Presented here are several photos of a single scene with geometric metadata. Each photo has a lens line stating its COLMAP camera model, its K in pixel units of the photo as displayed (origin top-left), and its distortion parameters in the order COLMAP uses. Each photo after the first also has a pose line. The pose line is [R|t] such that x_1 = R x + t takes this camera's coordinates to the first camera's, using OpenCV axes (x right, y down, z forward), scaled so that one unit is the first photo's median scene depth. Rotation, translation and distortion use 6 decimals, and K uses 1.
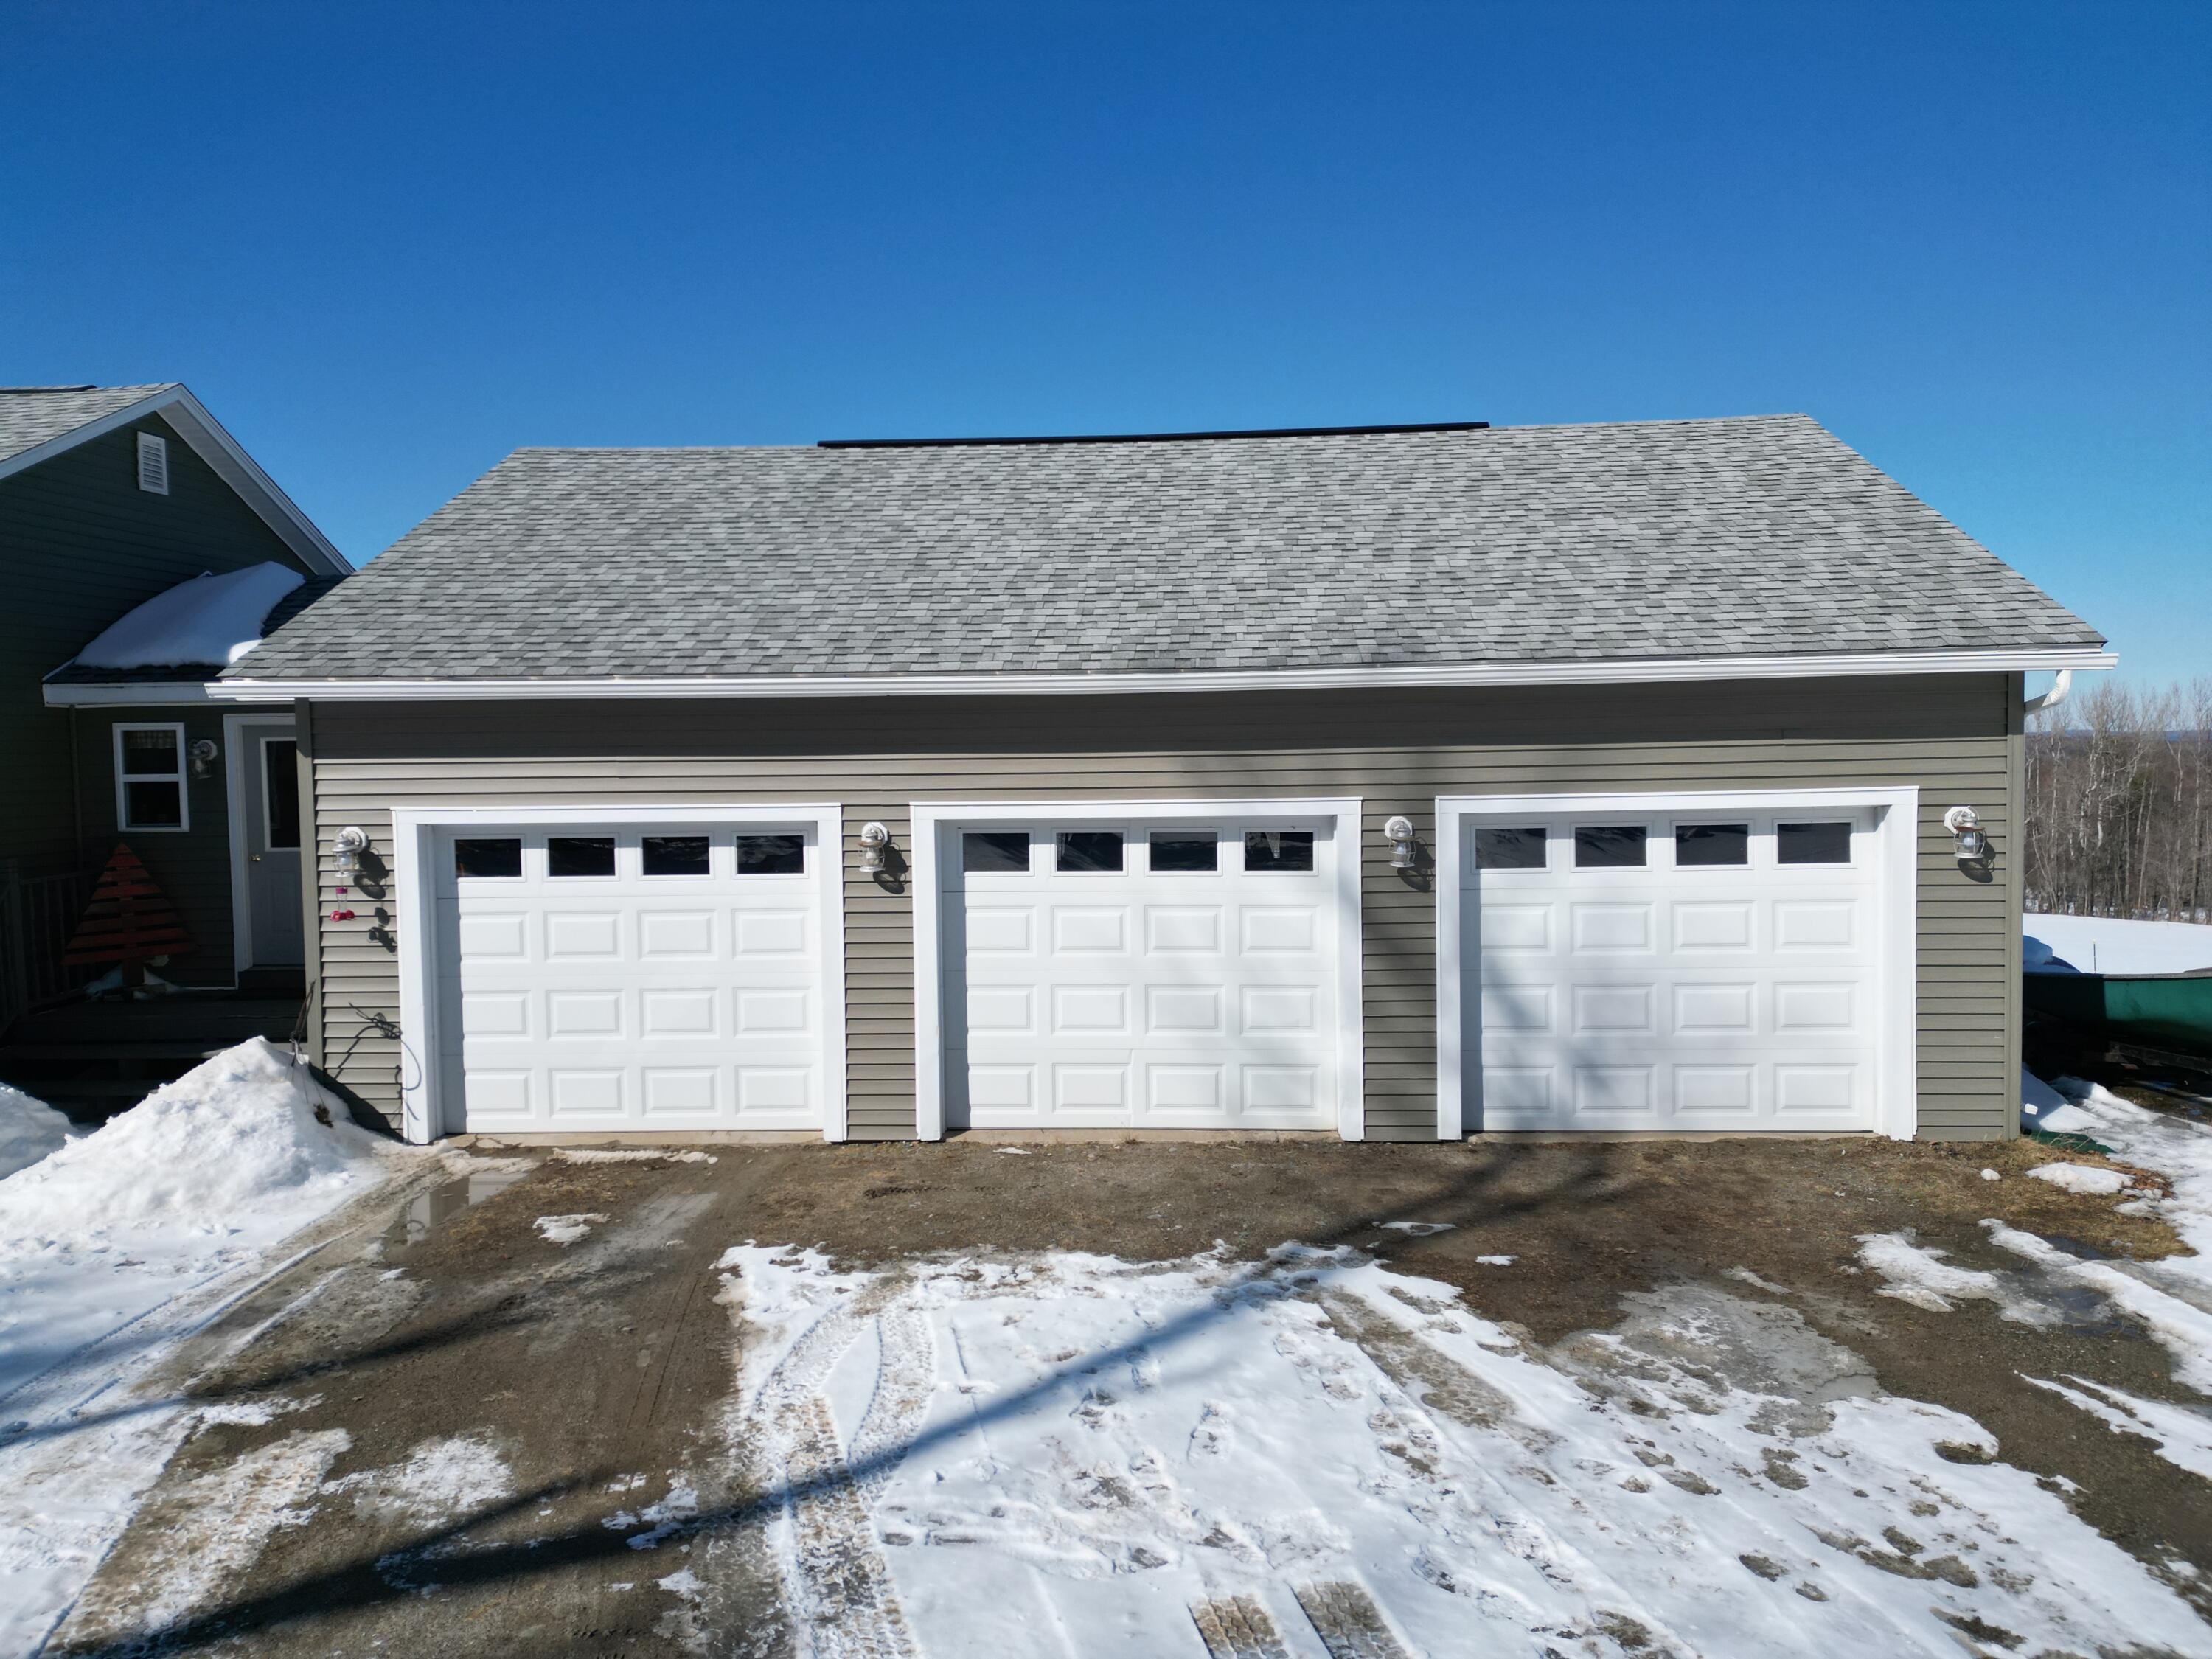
lens RADIAL K [[1524.3, 0, 1106.0], [0, 1524.3, 829.5], [0, 0, 1]] dist [0.112316, -0.112274]
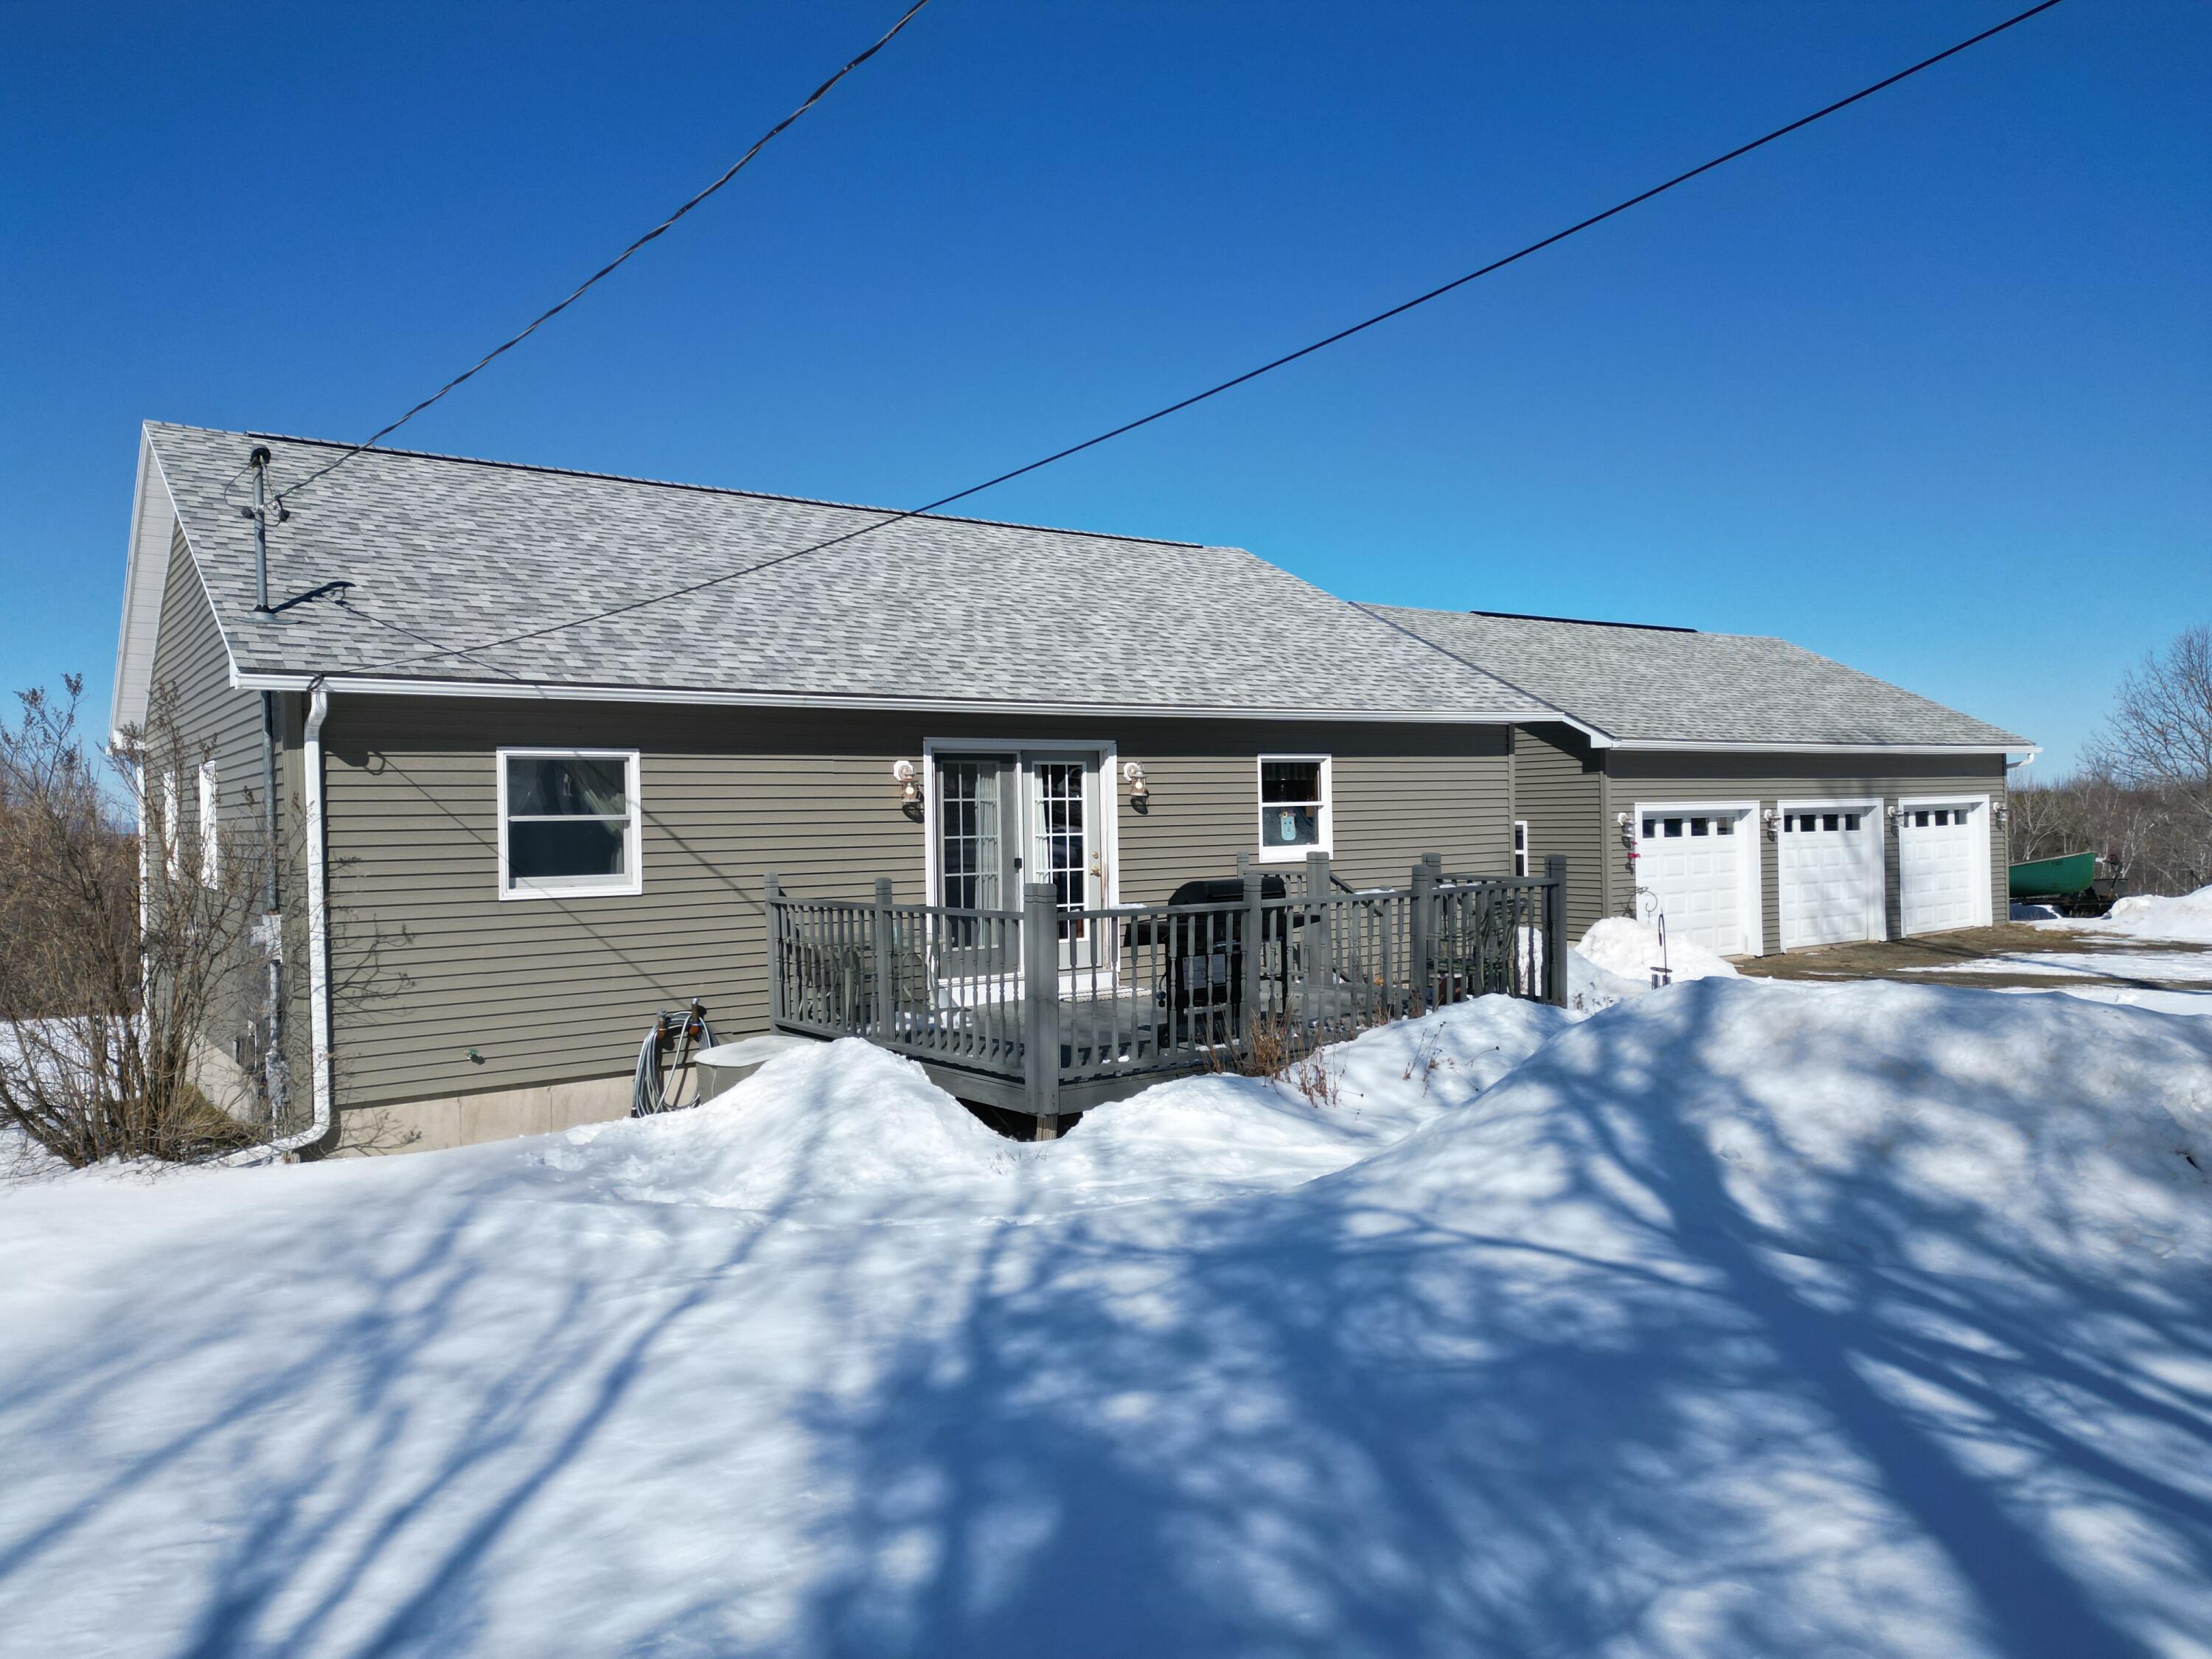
lens RADIAL K [[1567.2, 0, 1110.3], [0, 1567.2, 835.2], [0, 0, 1]] dist [0.034627, -0.006496]
pose [[0.772765, -0.009965, 0.634614, -2.263490], [0.044960, 0.998224, -0.039072, 0.076792], [-0.633098, 0.058726, 0.771841, -0.152892]]
